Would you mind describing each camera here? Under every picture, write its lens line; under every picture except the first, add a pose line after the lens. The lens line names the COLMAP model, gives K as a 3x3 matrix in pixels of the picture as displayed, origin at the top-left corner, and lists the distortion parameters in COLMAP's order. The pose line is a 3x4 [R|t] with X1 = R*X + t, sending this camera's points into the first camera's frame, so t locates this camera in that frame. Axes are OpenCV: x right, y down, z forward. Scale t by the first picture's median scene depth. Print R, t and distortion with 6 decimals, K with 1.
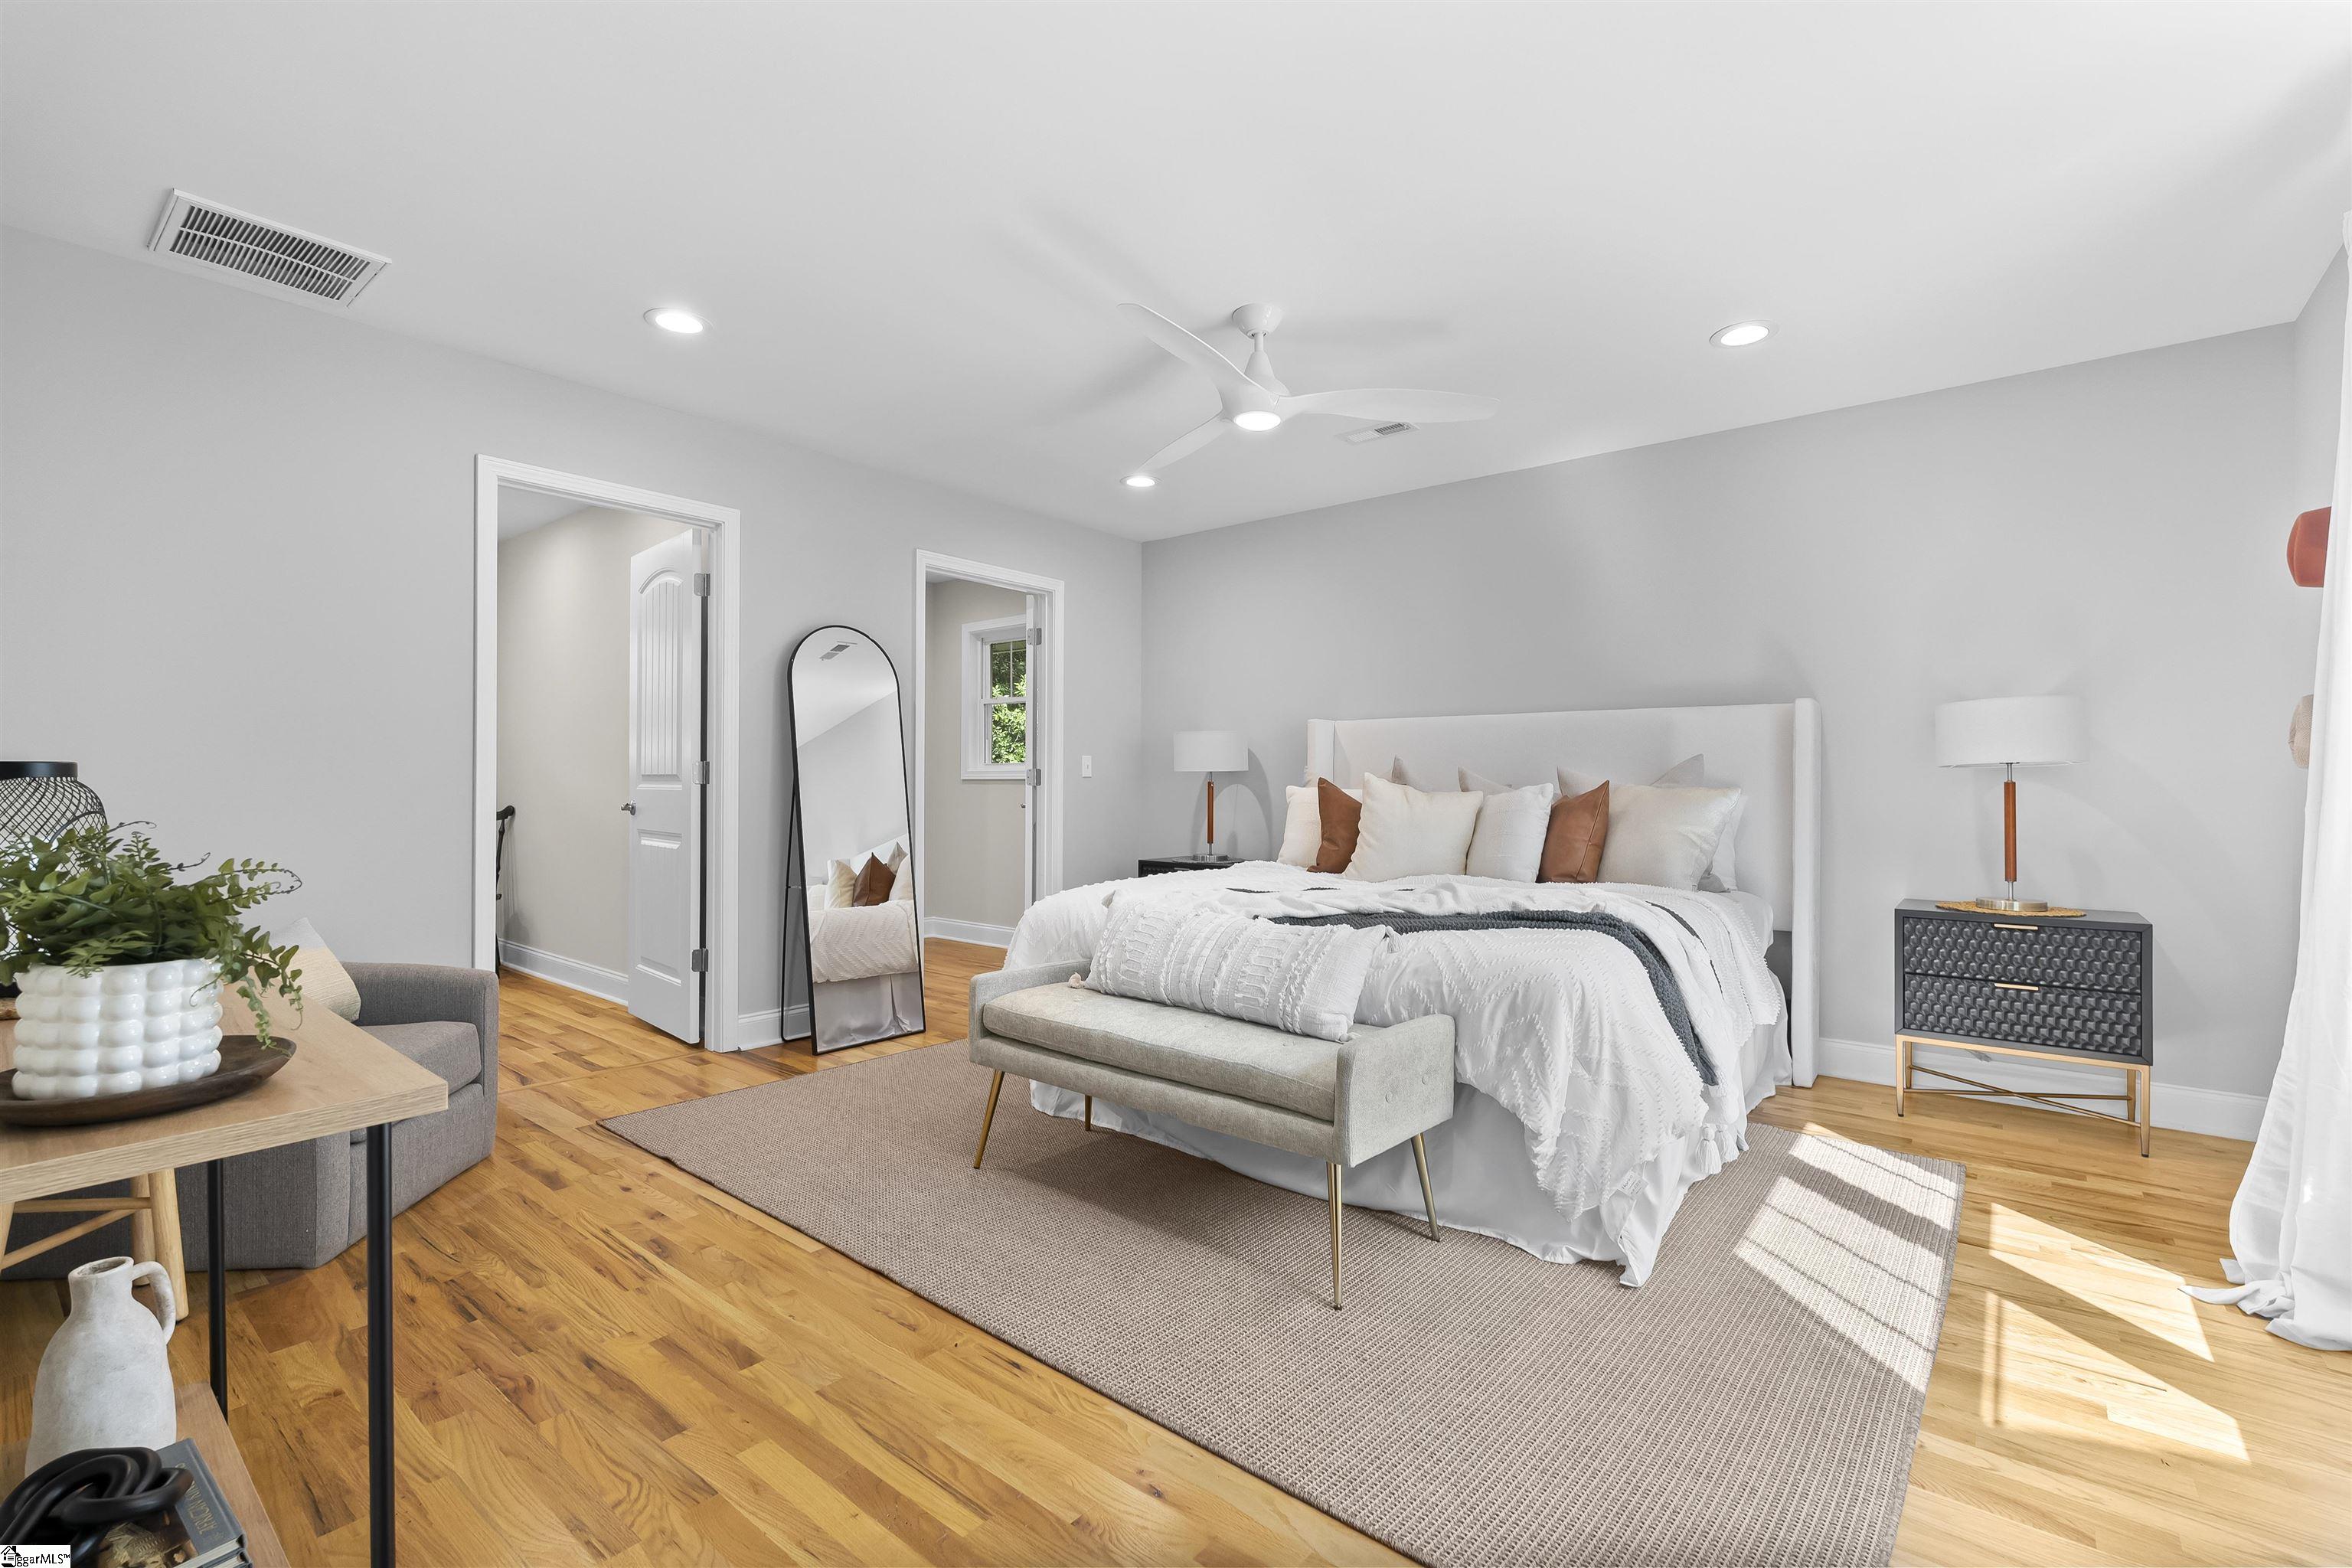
lens RADIAL K [[1030.2, 0, 1174.3], [0, 1030.2, 777.1], [0, 0, 1]] dist [-0.004339, -0.000268]
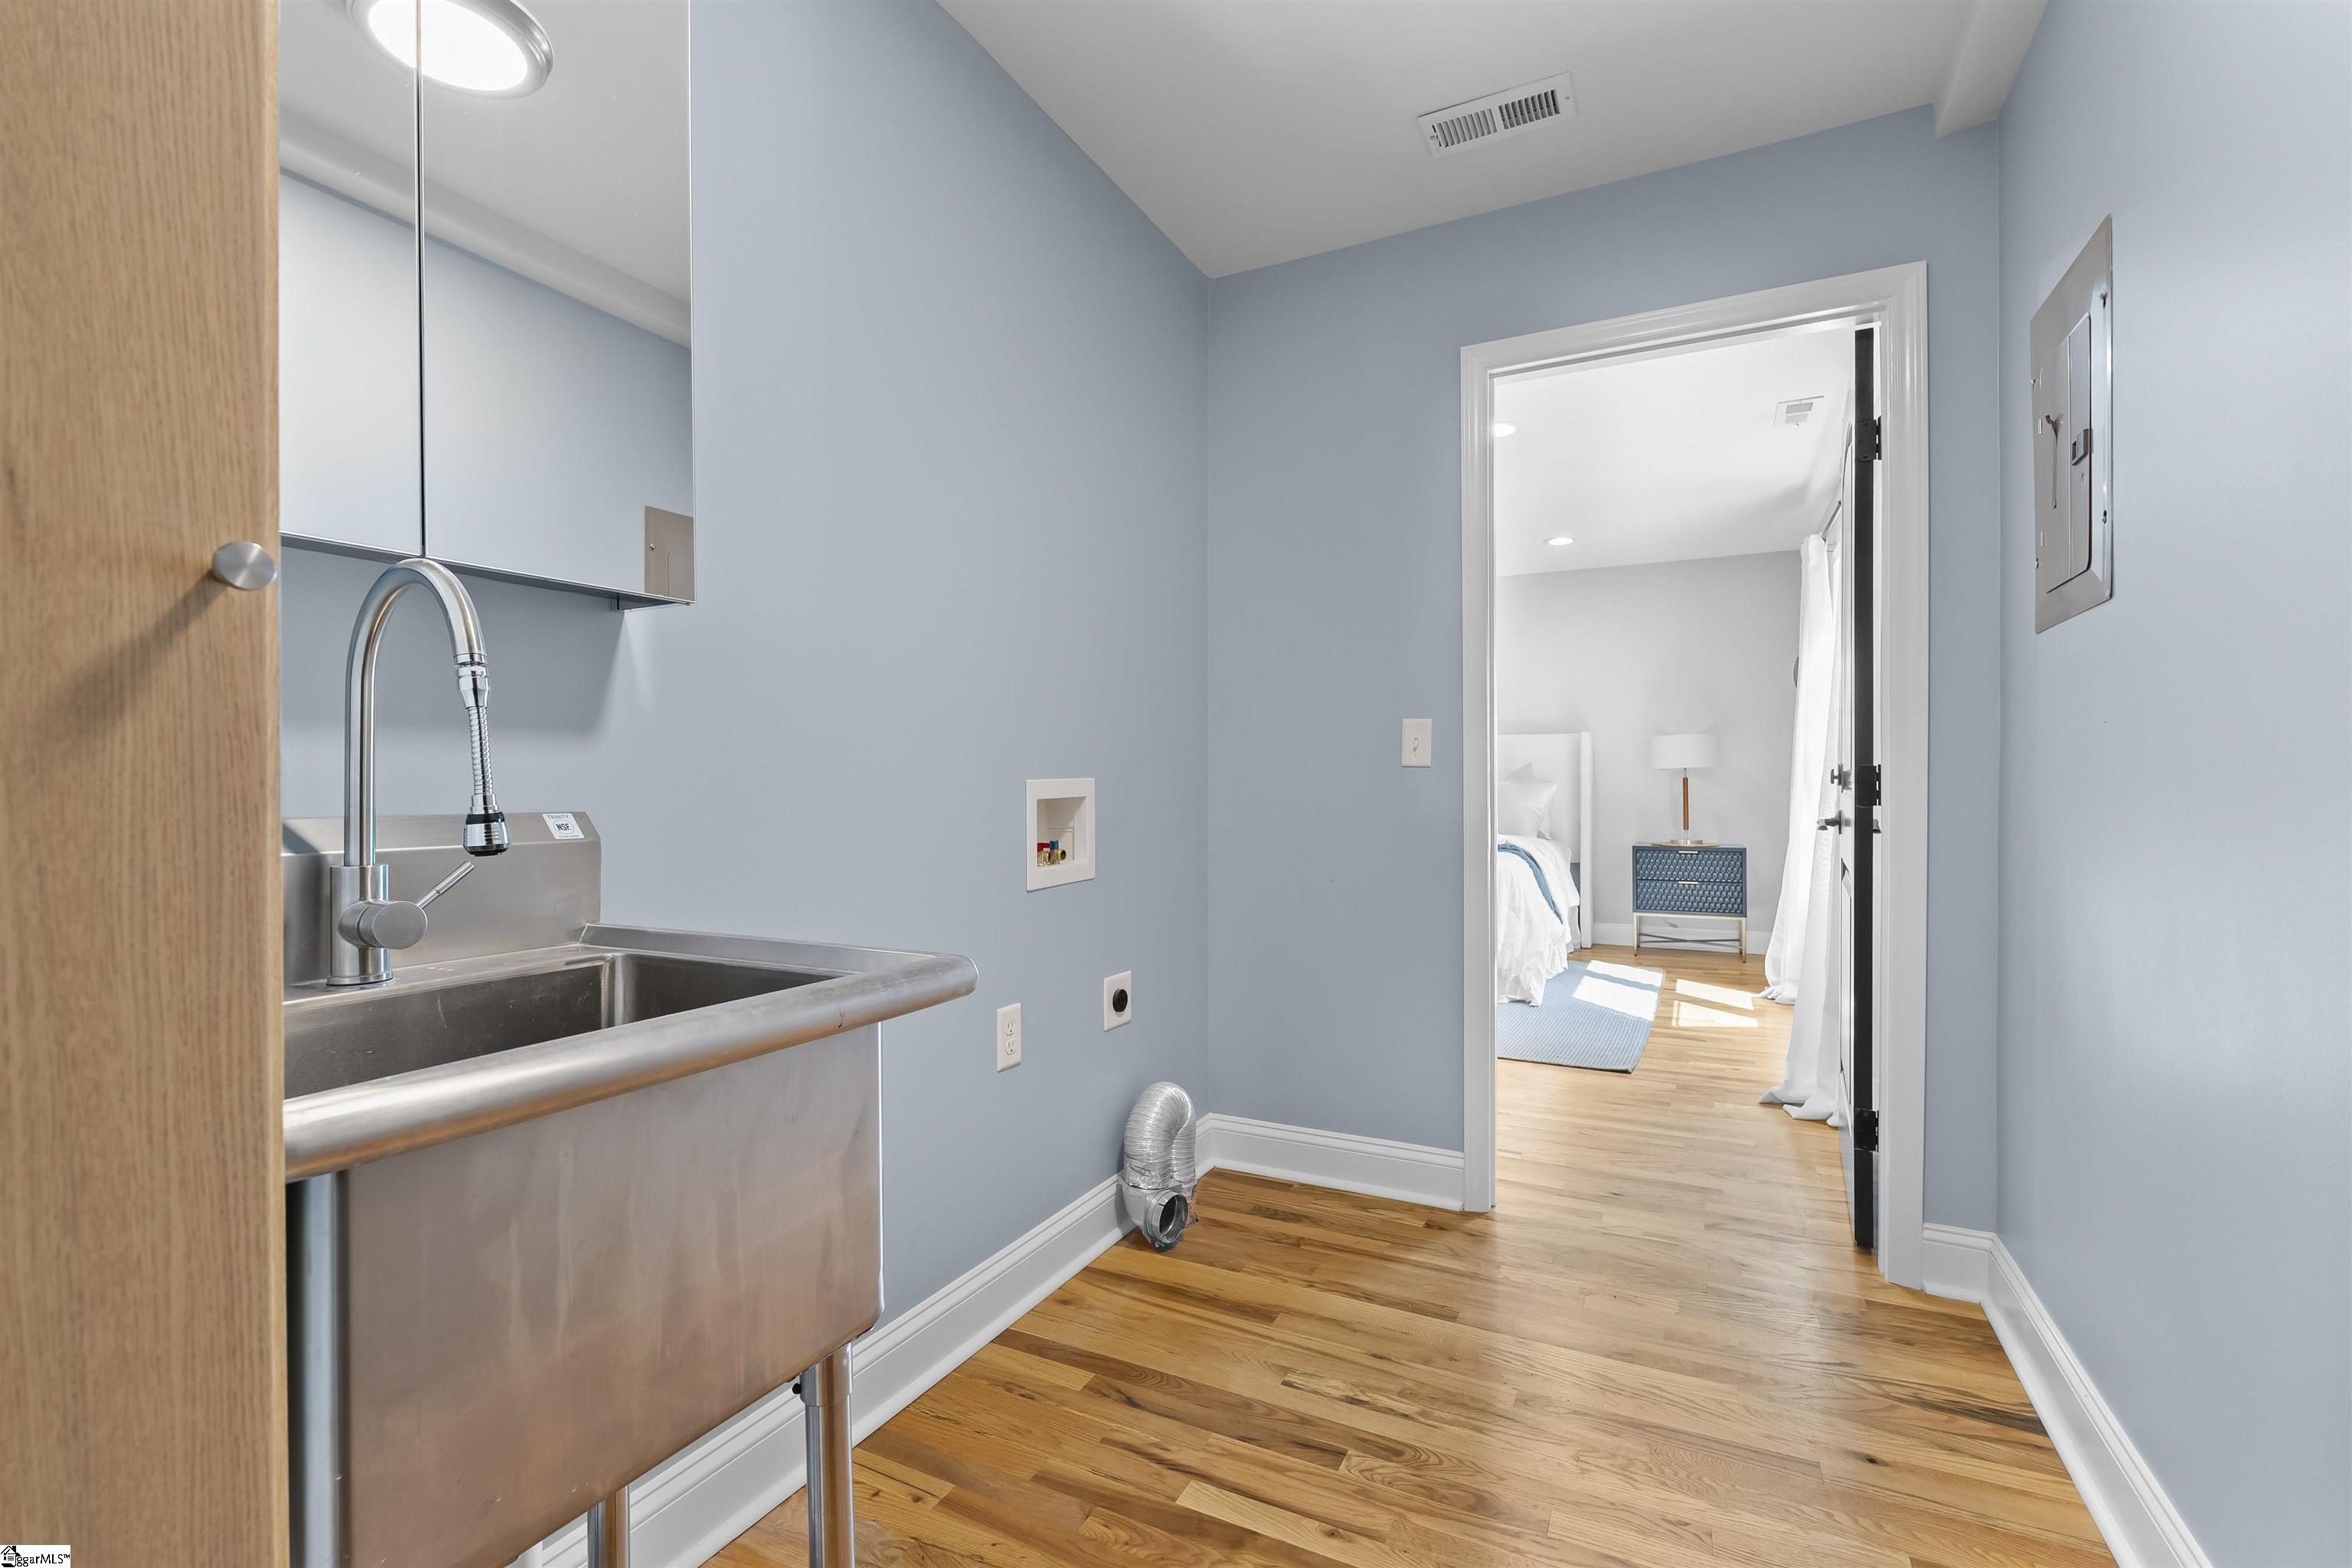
lens RADIAL K [[1030.2, 0, 1179.5], [0, 1030.2, 793.9], [0, 0, 1]] dist [-0.004339, -0.000268]
pose [[0.976157, -0.013086, 0.216672, -0.565282], [0.009878, 0.999825, 0.015880, -0.005757], [-0.216842, -0.013361, 0.976115, -0.722563]]
